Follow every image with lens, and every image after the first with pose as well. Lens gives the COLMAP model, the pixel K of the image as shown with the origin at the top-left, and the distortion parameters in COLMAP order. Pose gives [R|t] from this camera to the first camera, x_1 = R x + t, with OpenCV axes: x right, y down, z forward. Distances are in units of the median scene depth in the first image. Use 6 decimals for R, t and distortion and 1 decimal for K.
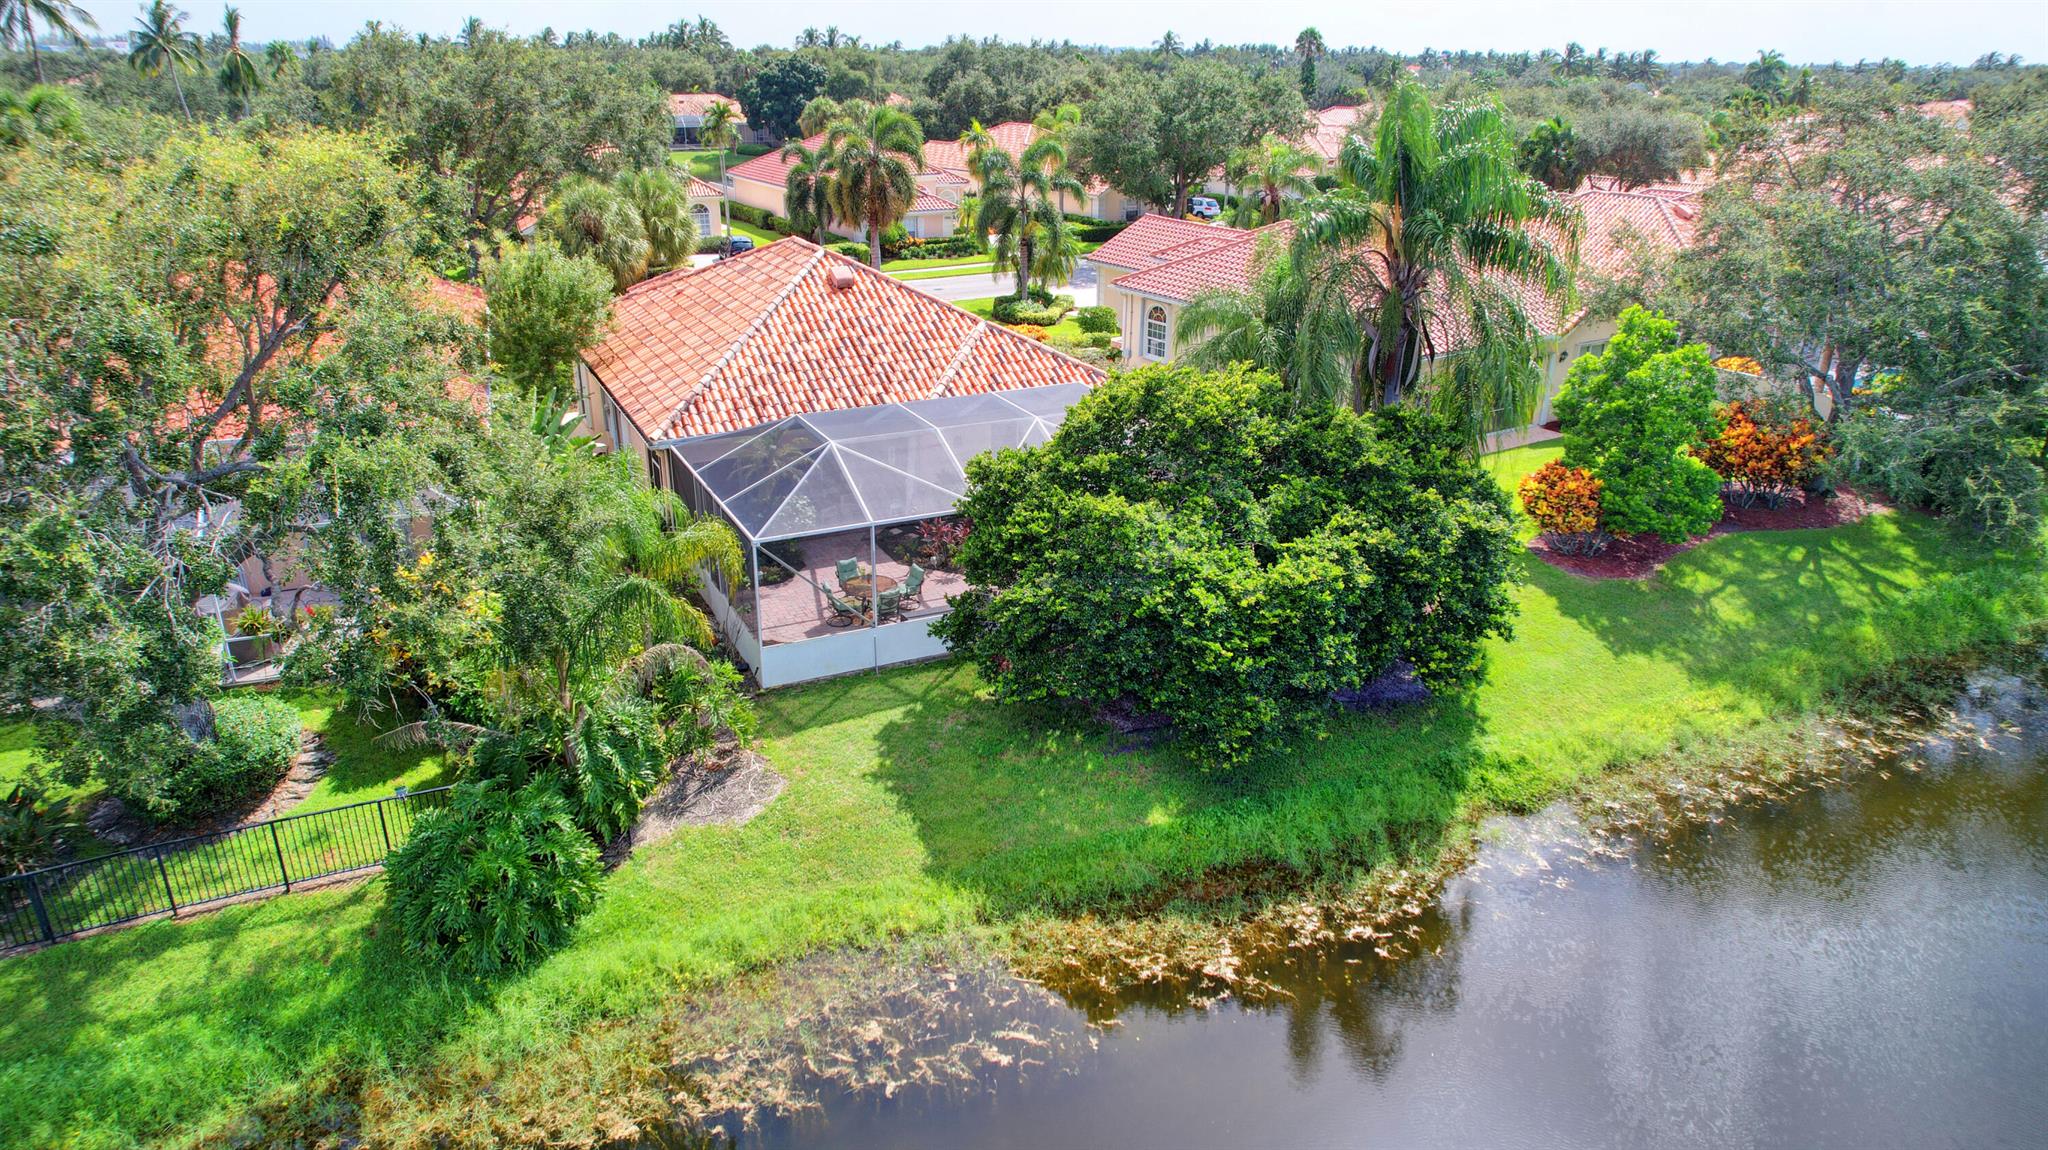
lens RADIAL K [[1301.3, 0, 1024.0], [0, 1301.3, 575.0], [0, 0, 1]] dist [-0.082709, 0.080933]
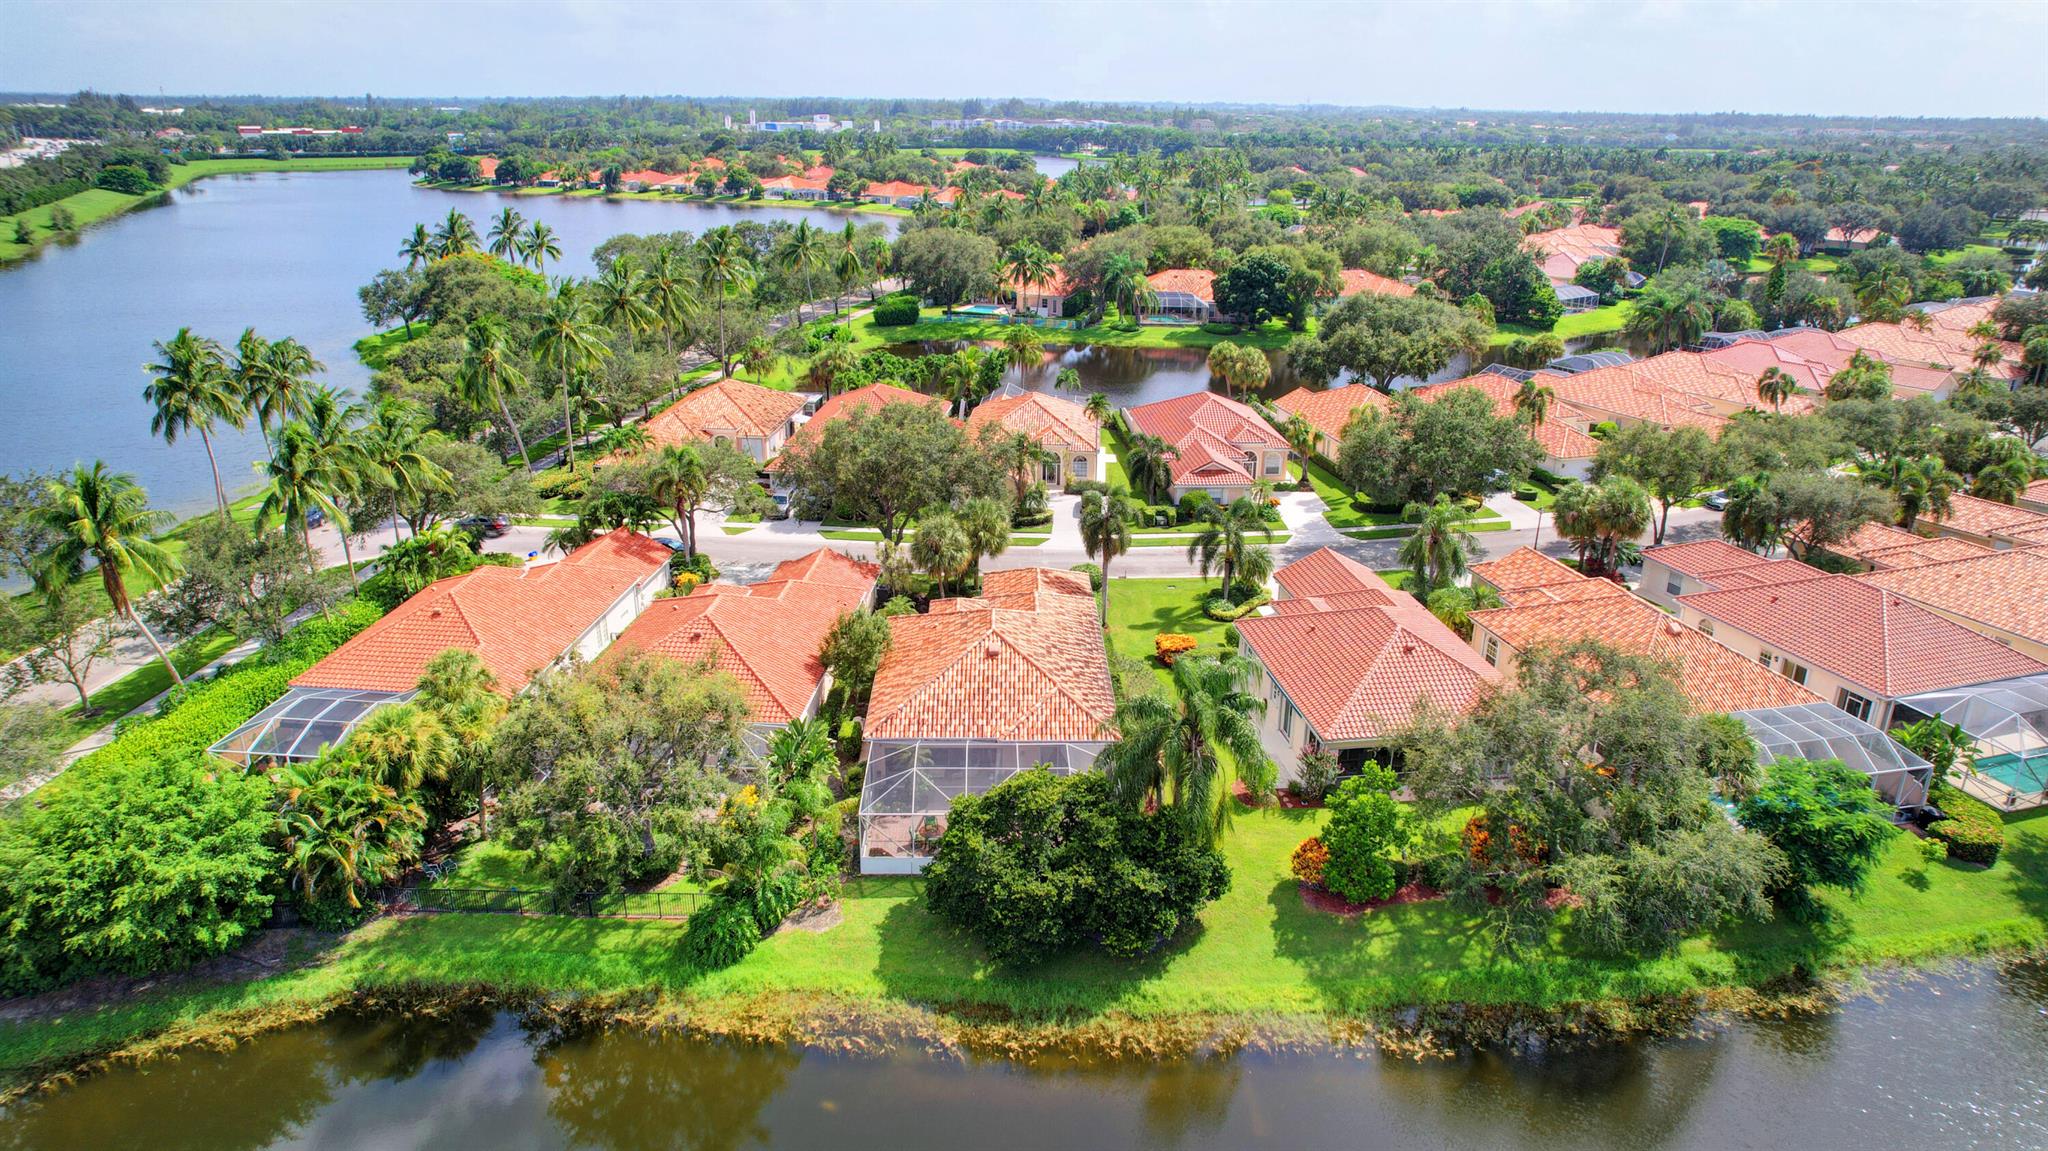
lens RADIAL K [[1301.3, 0, 1024.0], [0, 1301.3, 575.5], [0, 0, 1]] dist [-0.082709, 0.080933]
pose [[0.904286, 0.147628, -0.400590, 1.158339], [-0.160949, 0.986963, 0.000396, -0.619995], [0.395426, 0.064117, 0.916257, -1.314866]]
